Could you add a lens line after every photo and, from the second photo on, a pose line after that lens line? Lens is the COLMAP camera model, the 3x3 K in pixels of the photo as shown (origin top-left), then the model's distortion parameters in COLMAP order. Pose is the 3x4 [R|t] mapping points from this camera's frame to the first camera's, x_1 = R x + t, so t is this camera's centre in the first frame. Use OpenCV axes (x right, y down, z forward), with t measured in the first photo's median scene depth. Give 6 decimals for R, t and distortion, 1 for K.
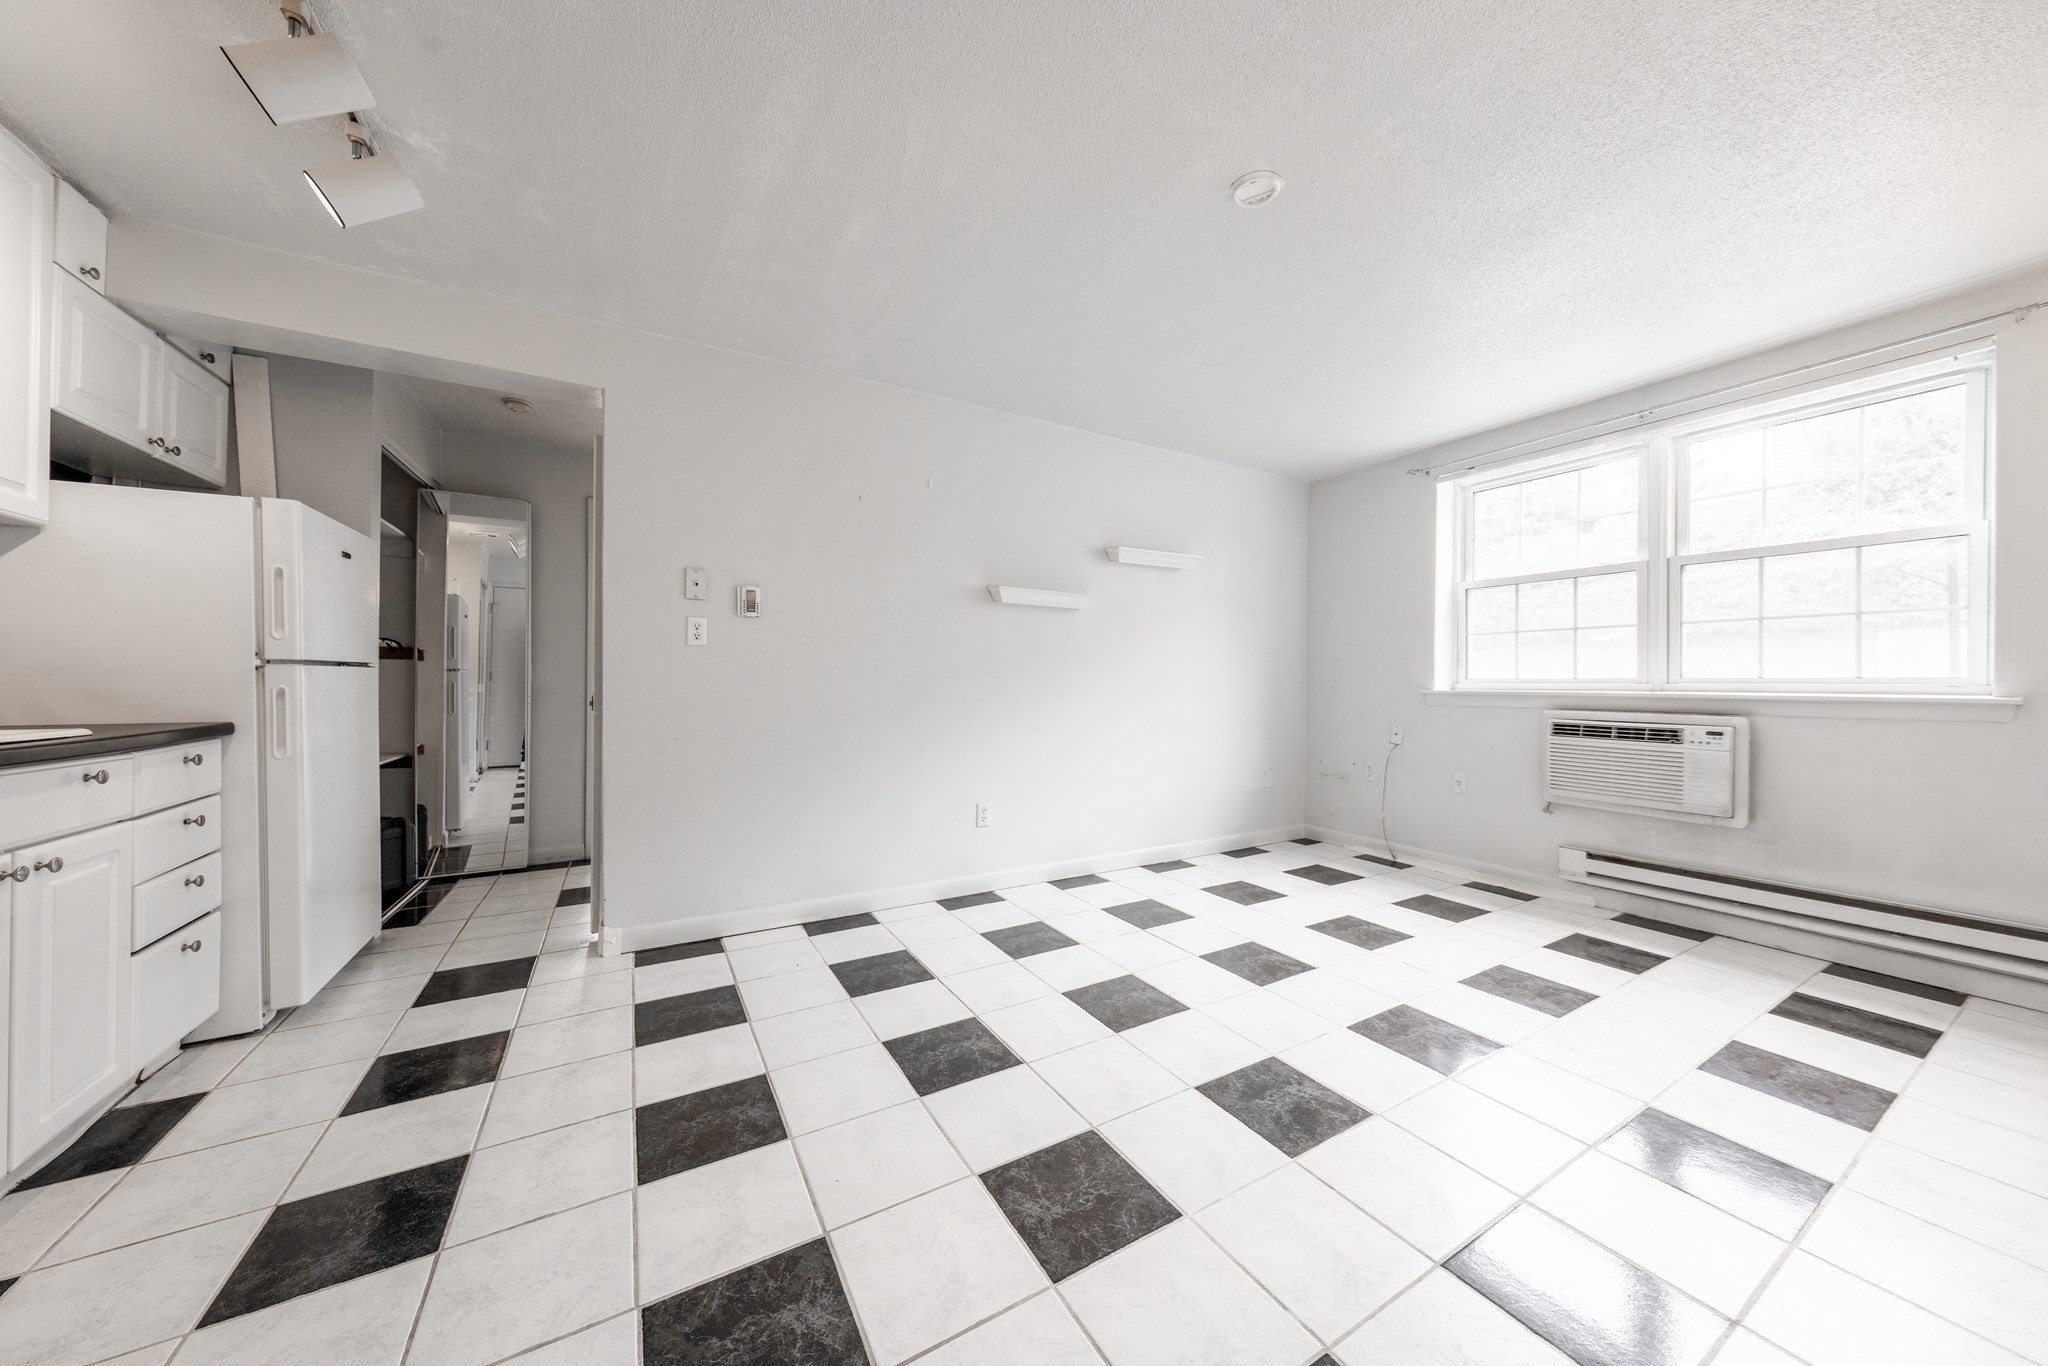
lens RADIAL K [[684.3, 0, 1022.6], [0, 684.3, 683.3], [0, 0, 1]] dist [-0.005150, 0.000987]
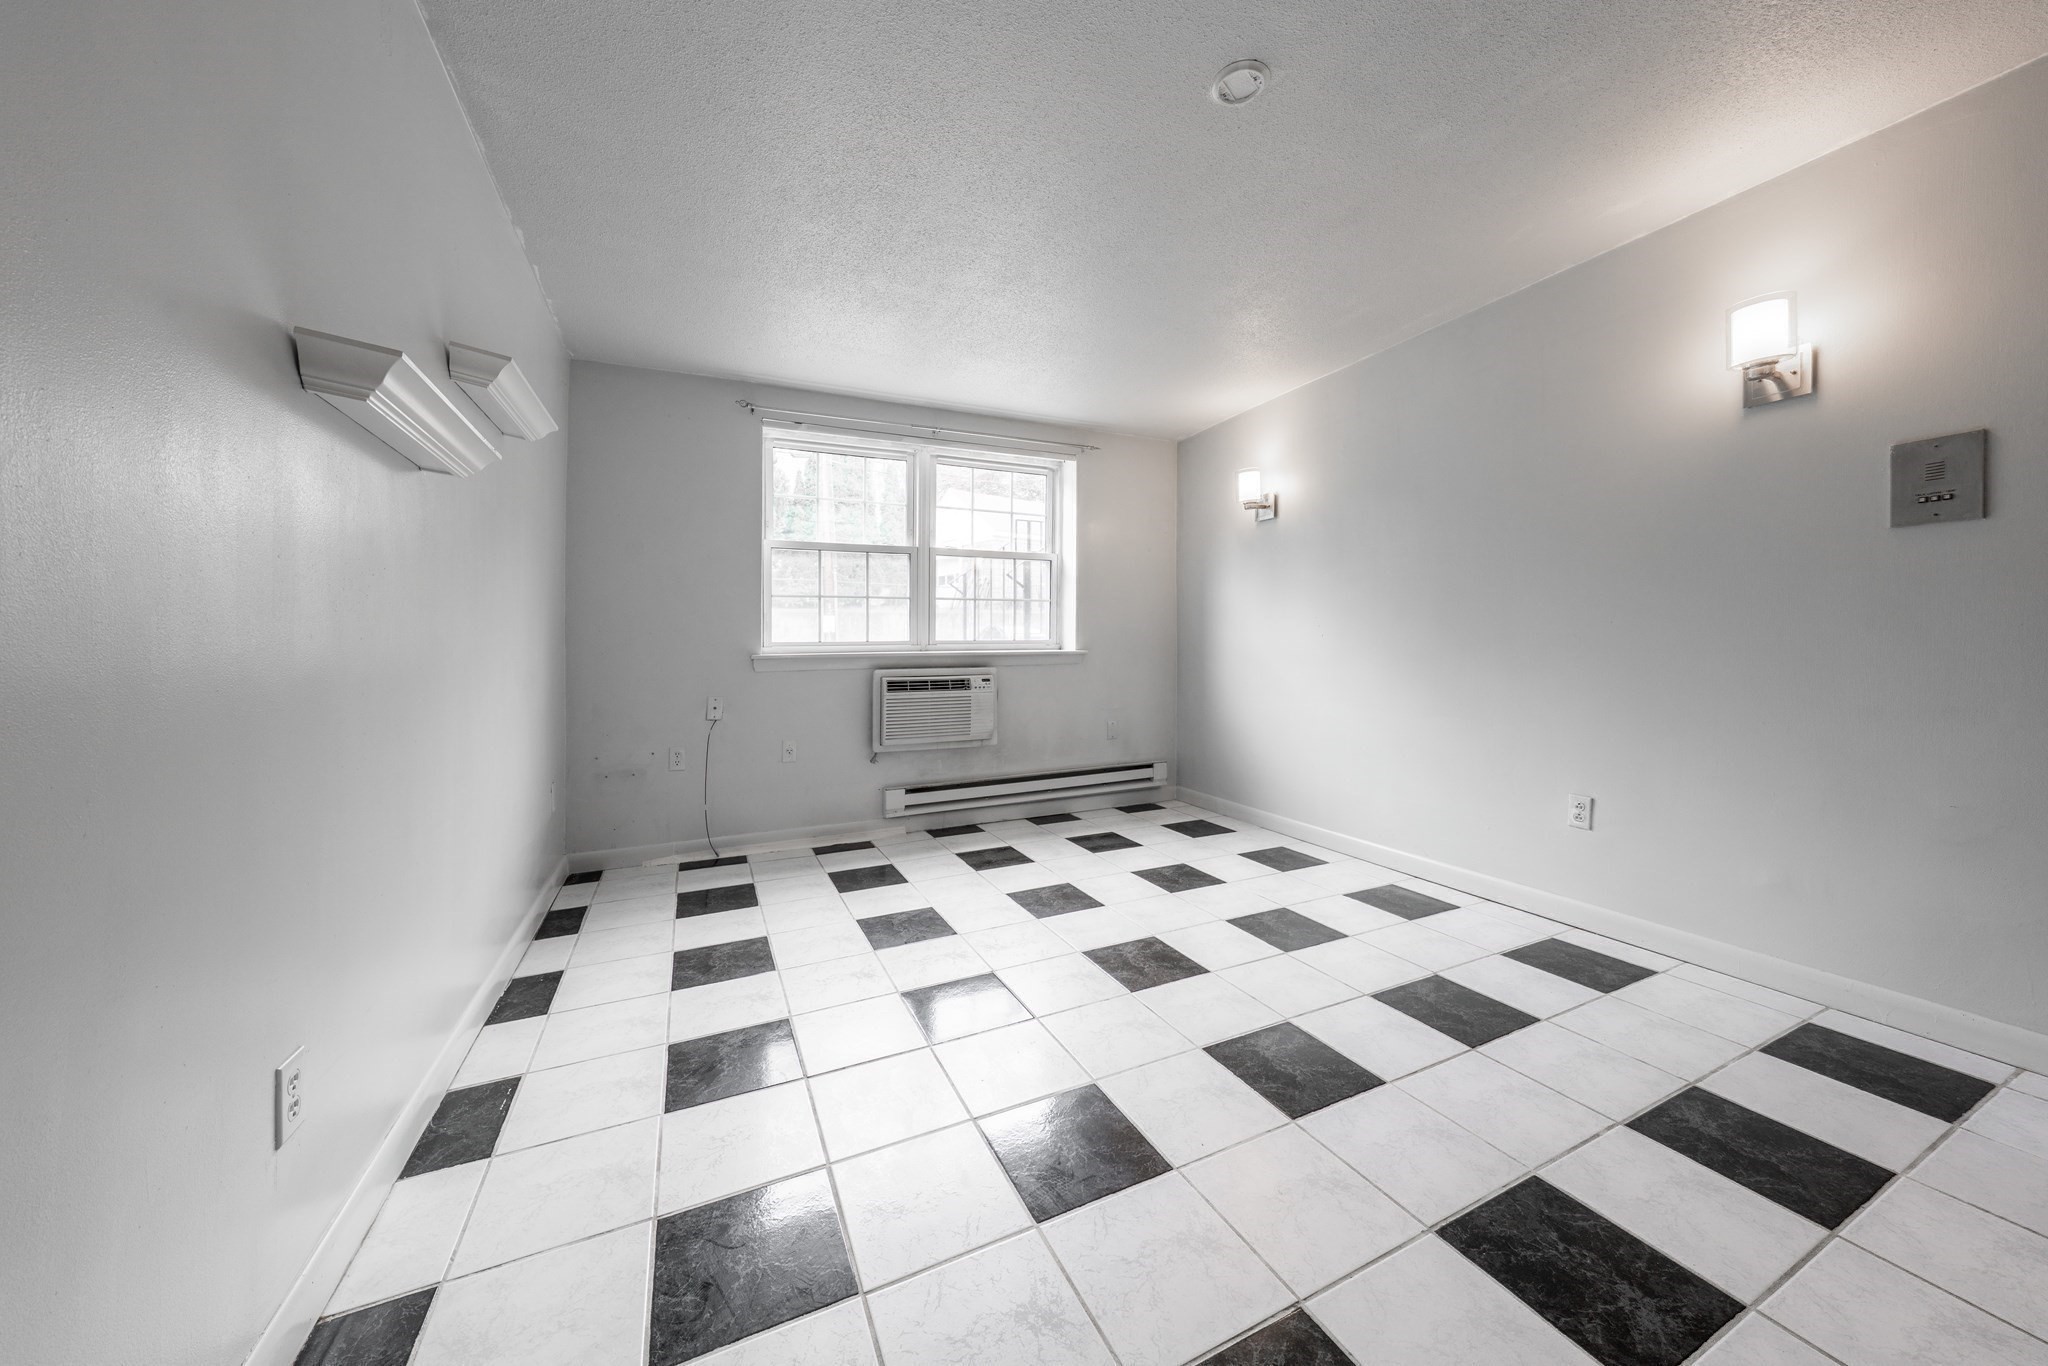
lens RADIAL K [[684.3, 0, 1020.2], [0, 684.3, 667.3], [0, 0, 1]] dist [-0.005150, 0.000987]
pose [[0.091371, -0.035469, 0.995185, -0.378162], [0.012419, 0.999328, 0.034476, -0.000296], [-0.995740, 0.009209, 0.091750, 0.812788]]
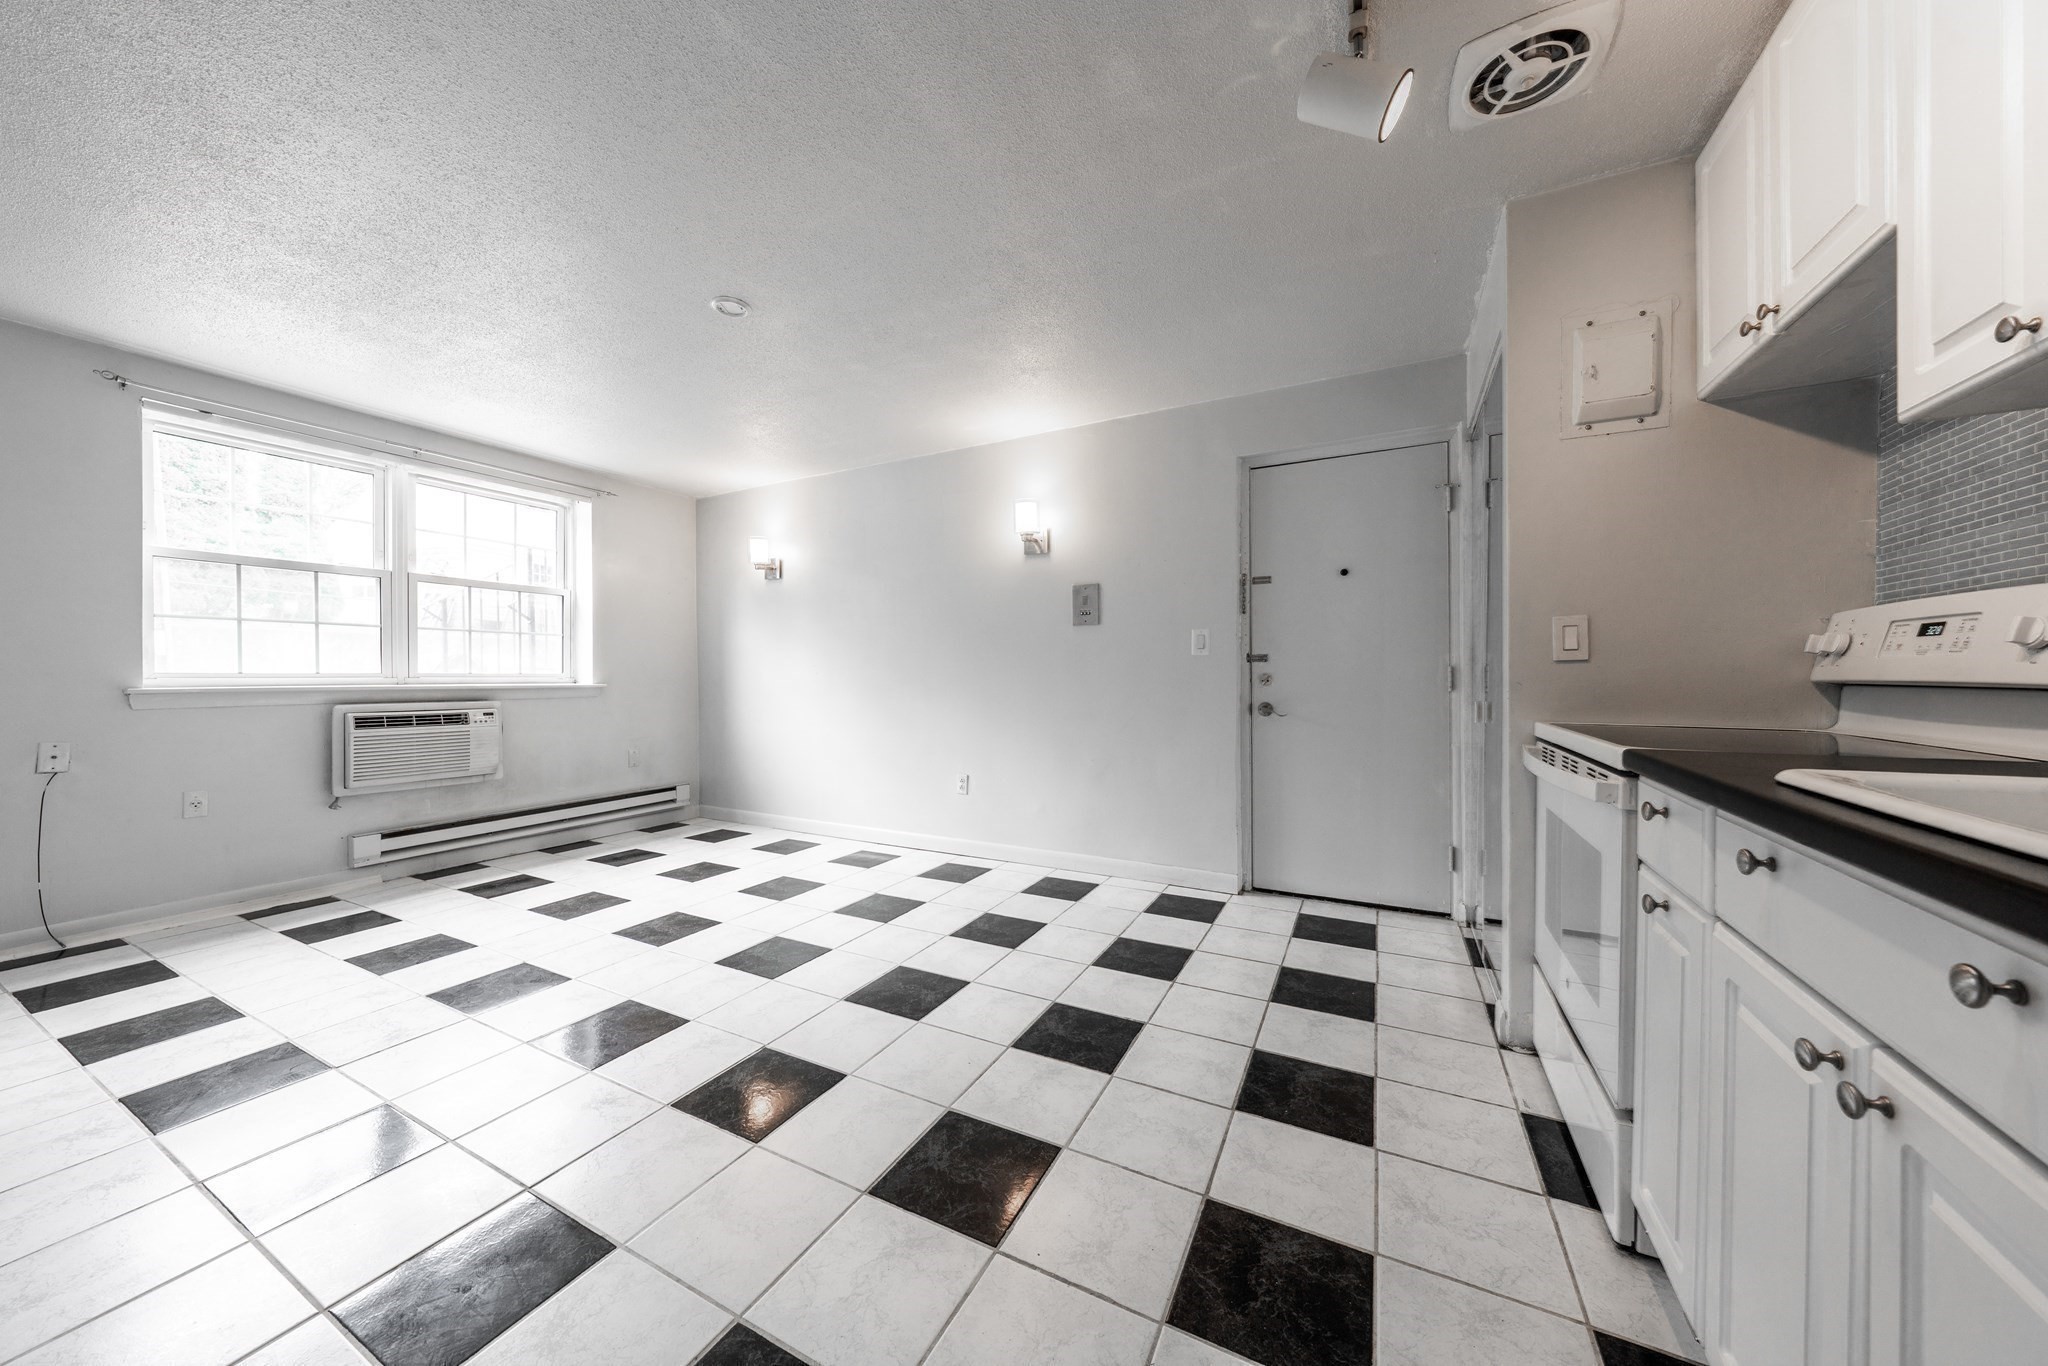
lens RADIAL K [[684.3, 0, 1022.5], [0, 684.3, 699.8], [0, 0, 1]] dist [-0.005150, 0.000987]
pose [[-0.537815, -0.031465, 0.842476, -0.738336], [0.000275, 0.999297, 0.037498, -0.006894], [-0.843063, 0.020399, -0.537428, 0.842268]]
